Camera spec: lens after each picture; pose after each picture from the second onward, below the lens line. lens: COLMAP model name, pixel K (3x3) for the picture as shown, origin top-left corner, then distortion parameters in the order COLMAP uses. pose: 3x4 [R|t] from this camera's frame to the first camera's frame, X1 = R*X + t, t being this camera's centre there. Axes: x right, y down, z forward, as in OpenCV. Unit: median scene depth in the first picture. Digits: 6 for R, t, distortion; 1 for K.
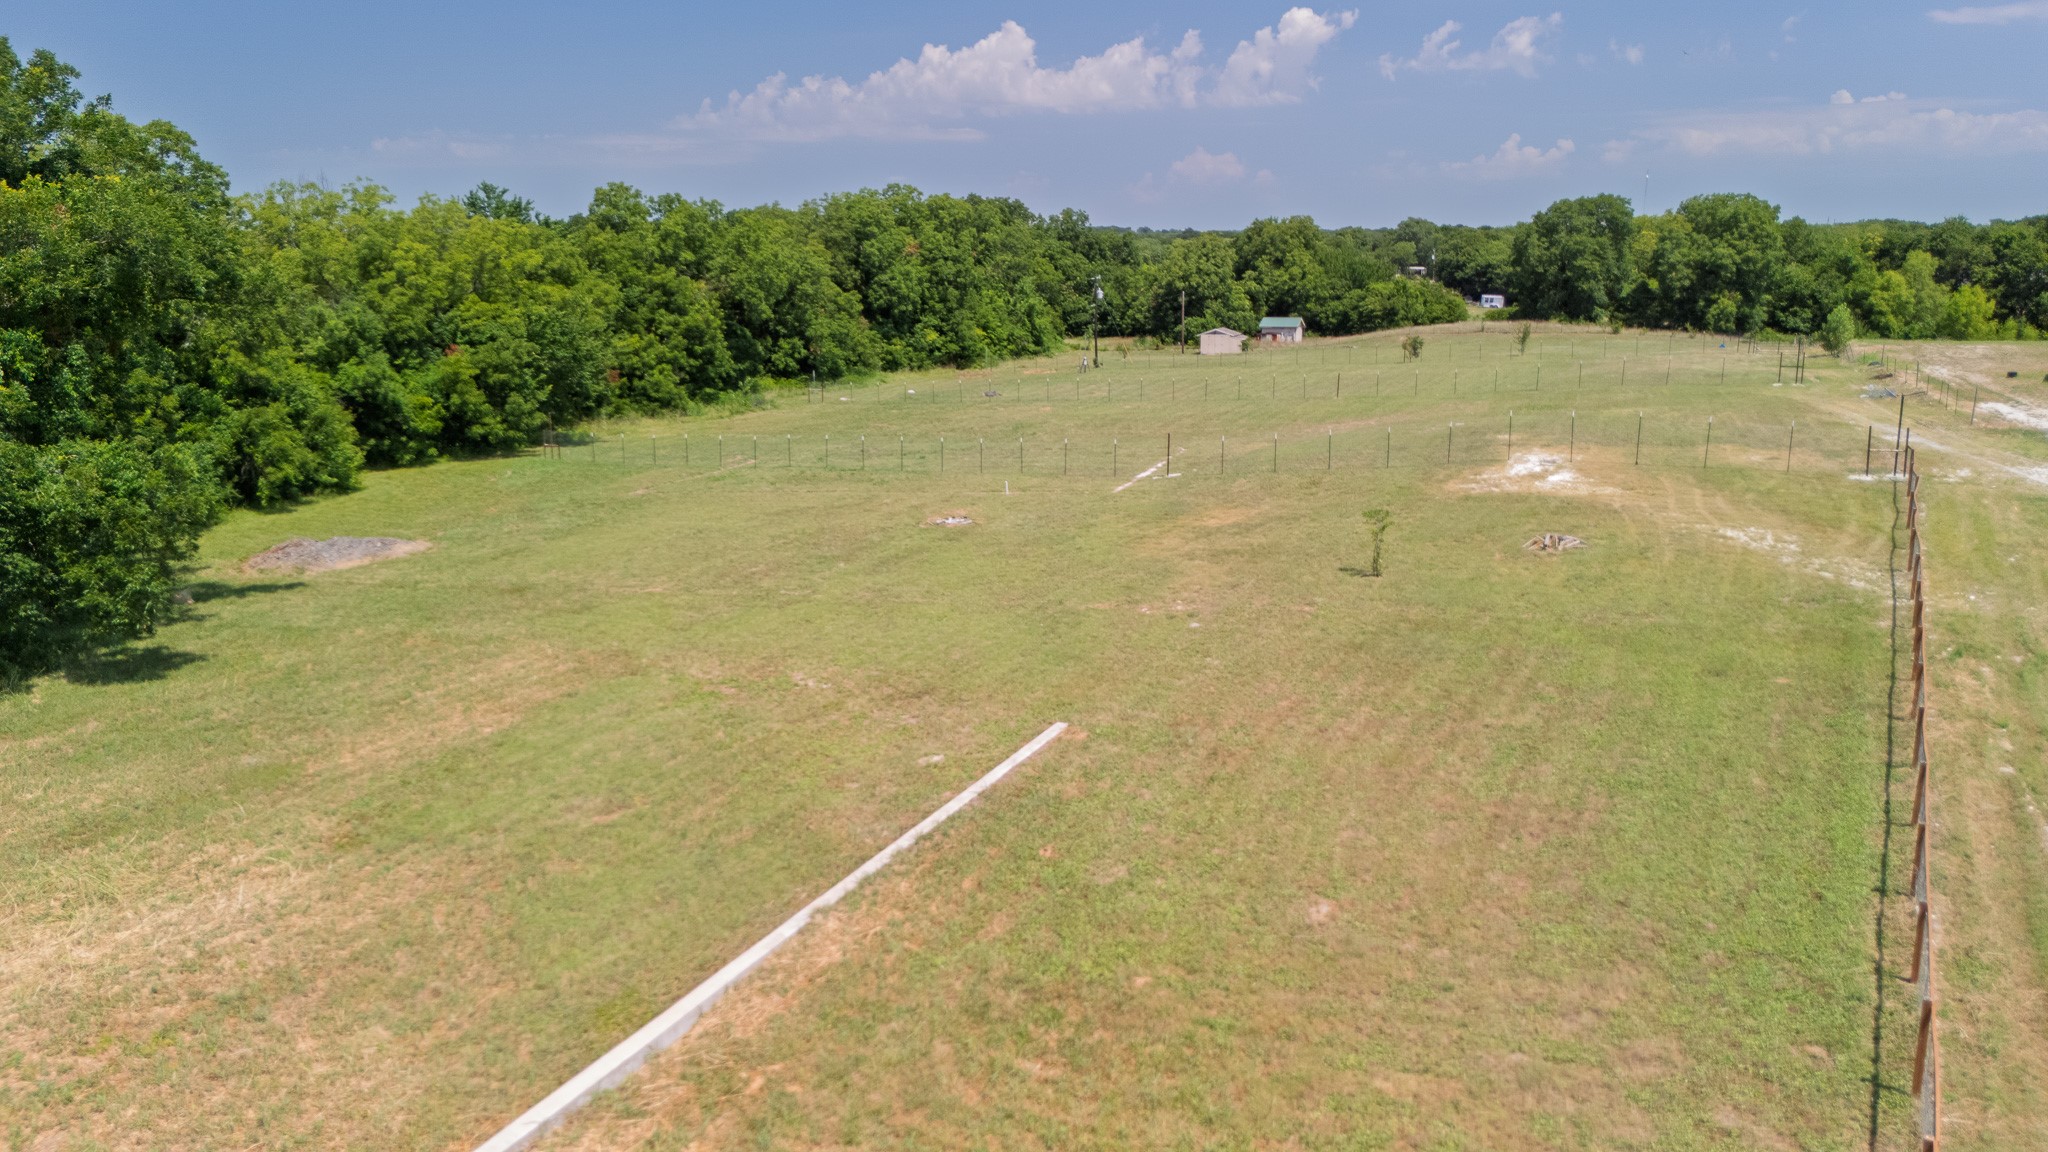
lens RADIAL K [[1499.0, 0, 1024.6], [0, 1499.0, 574.8], [0, 0, 1]] dist [0.086886, -0.094562]
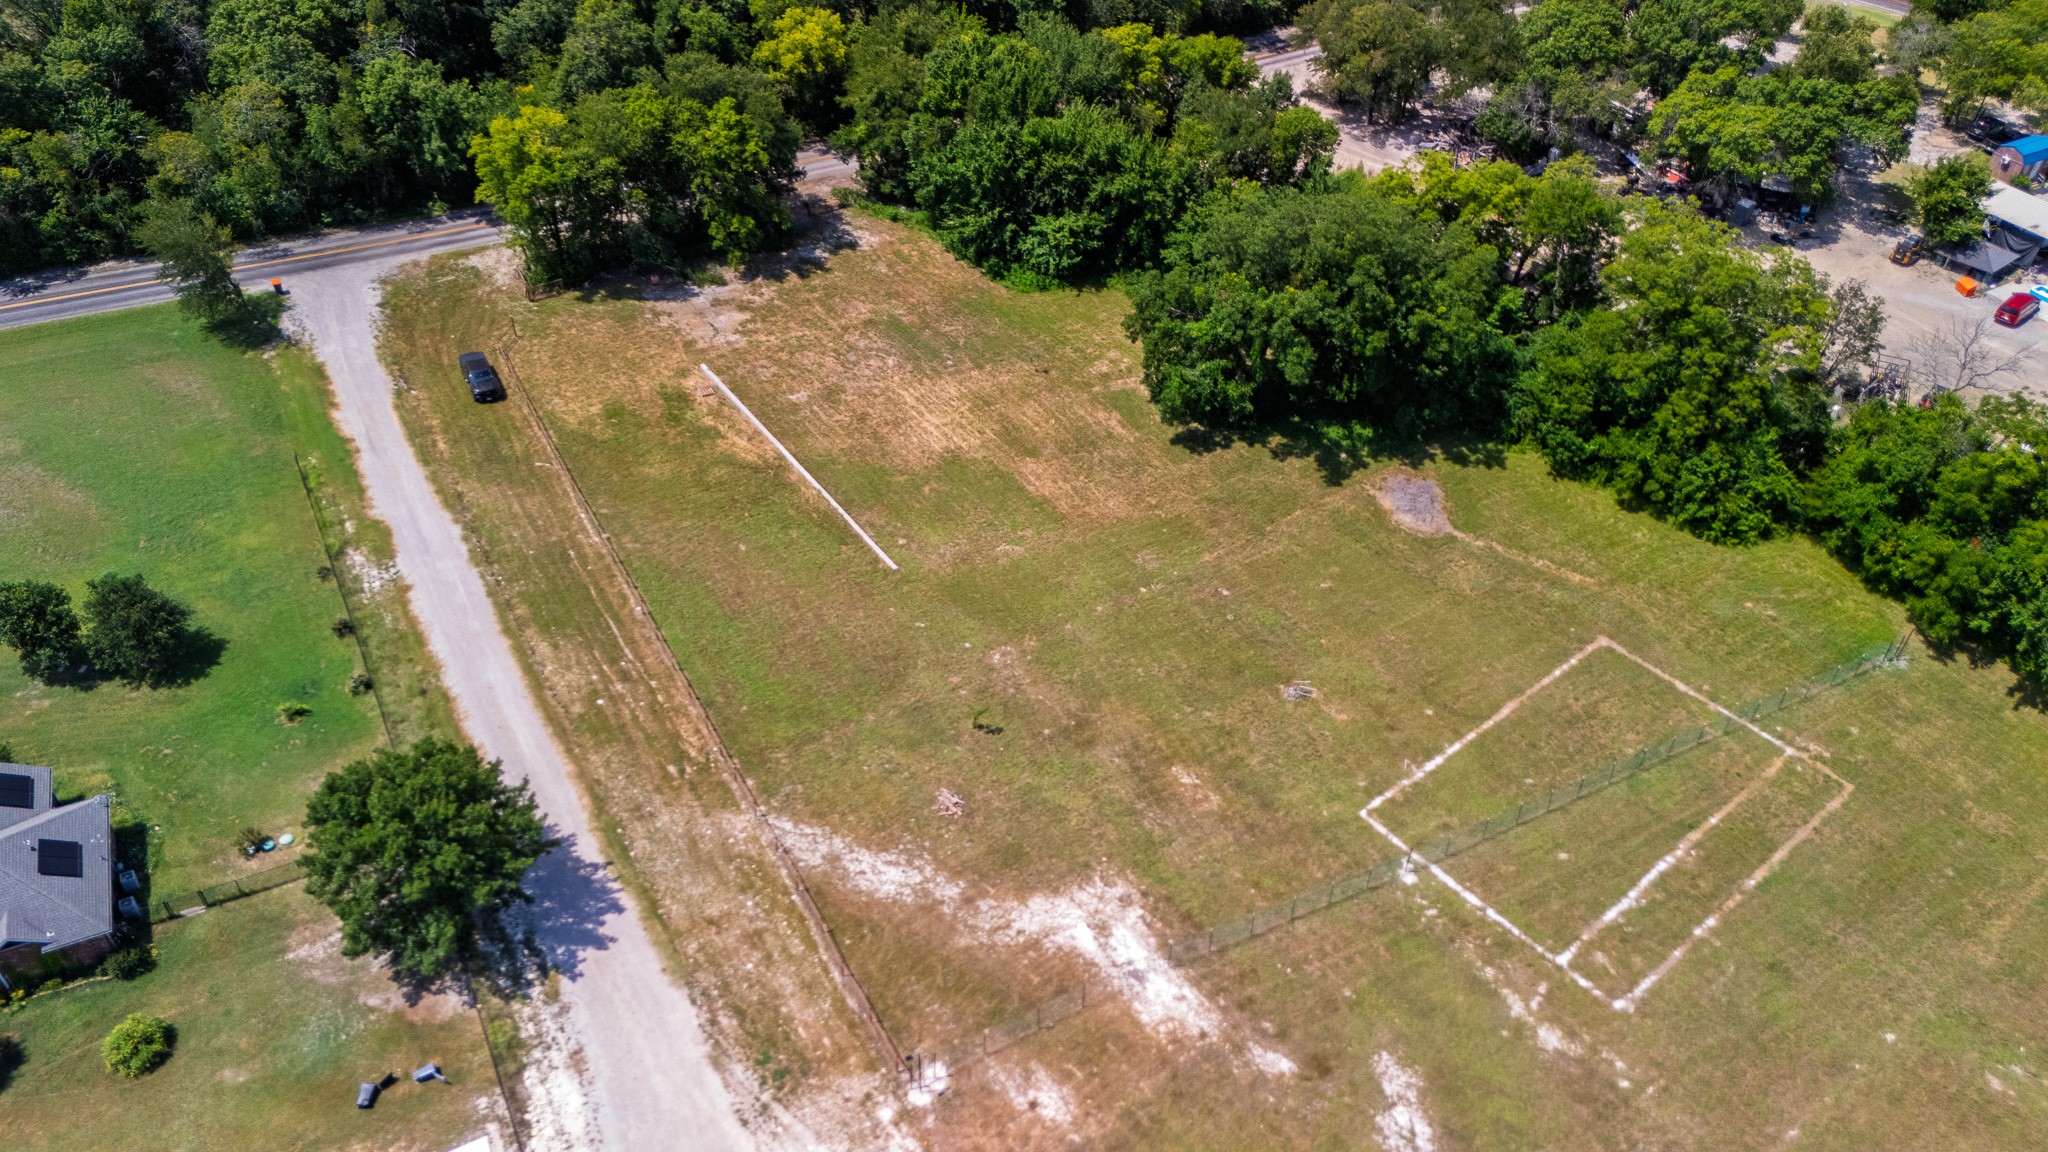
lens RADIAL K [[1499.0, 0, 1032.8], [0, 1499.0, 594.1], [0, 0, 1]] dist [0.086886, -0.094562]
pose [[-0.523794, 0.550969, -0.649672, 0.376851], [-0.196450, 0.663976, 0.721487, -0.422806], [0.828883, 0.505538, -0.239549, 0.399776]]
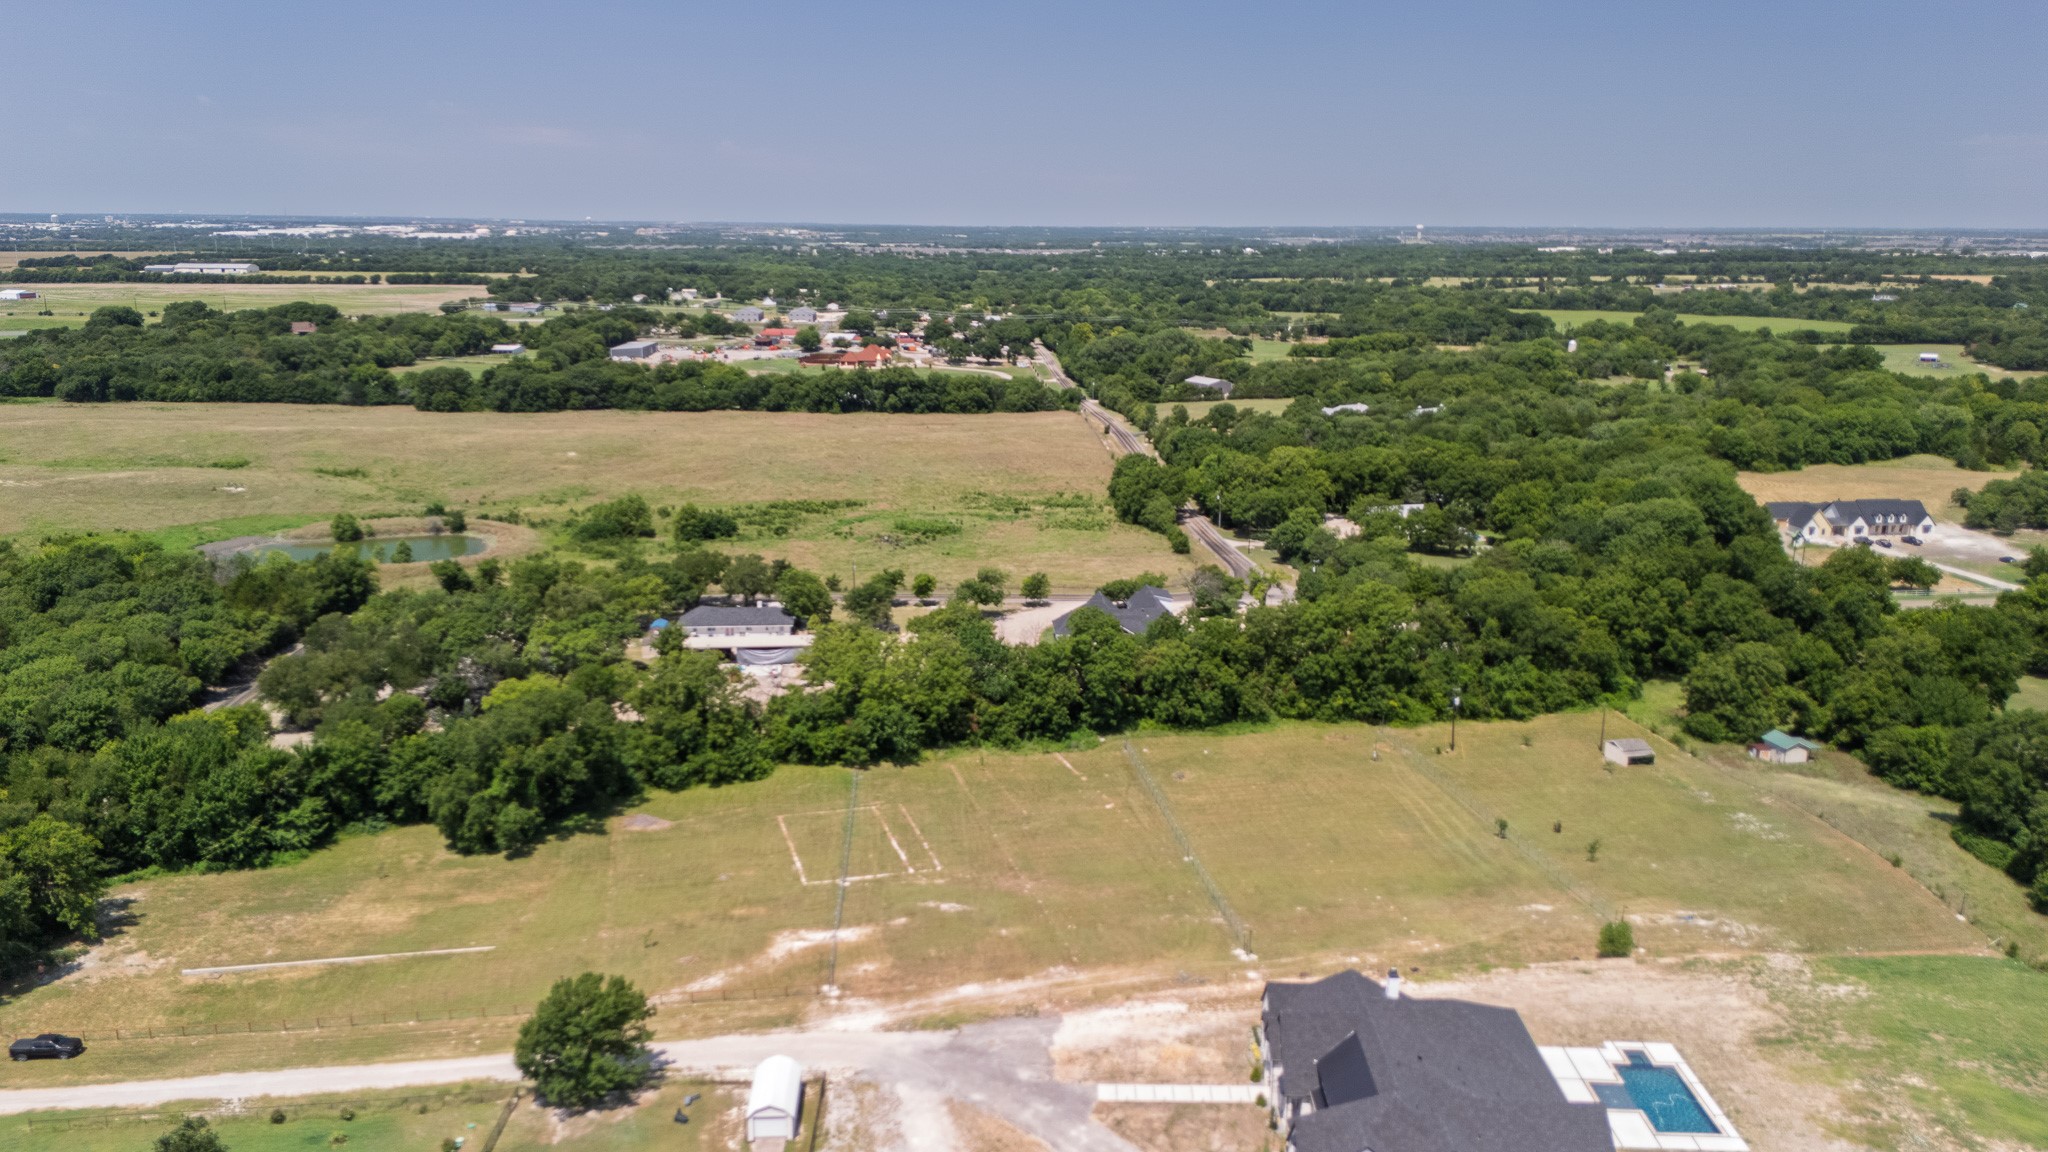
lens RADIAL K [[1499.0, 0, 1034.0], [0, 1499.0, 570.0], [0, 0, 1]] dist [0.086886, -0.094562]
pose [[0.556161, 0.193697, -0.808187, 0.943867], [-0.188840, 0.976477, 0.104079, -0.385620], [0.809336, 0.094733, 0.579656, -0.106486]]
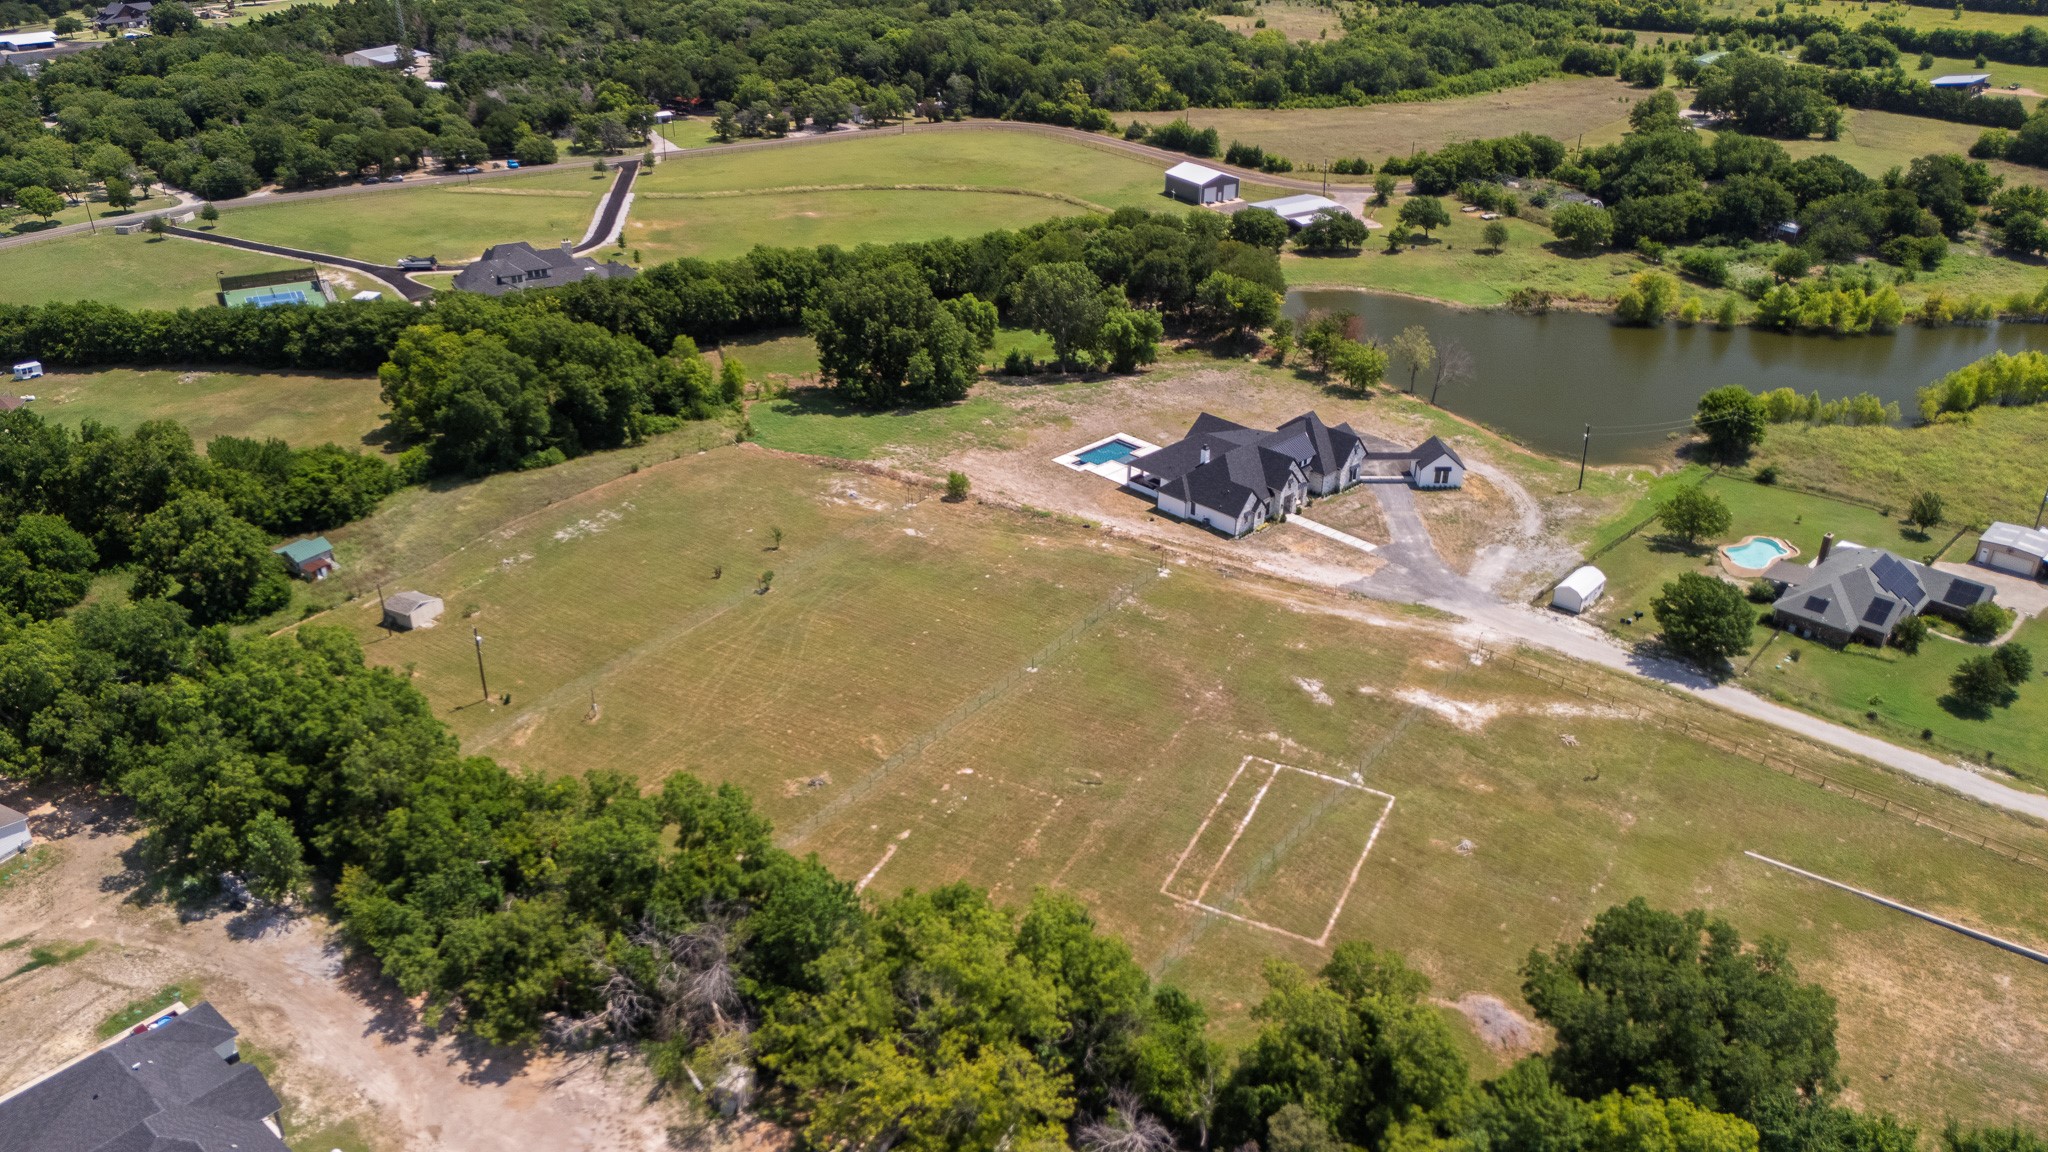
lens RADIAL K [[1499.0, 0, 1031.0], [0, 1499.0, 577.1], [0, 0, 1]] dist [0.086886, -0.094562]
pose [[0.185354, -0.456729, 0.870082, -0.811505], [0.209544, 0.883430, 0.419096, -0.612826], [-0.960070, 0.104639, 0.259453, 0.364070]]
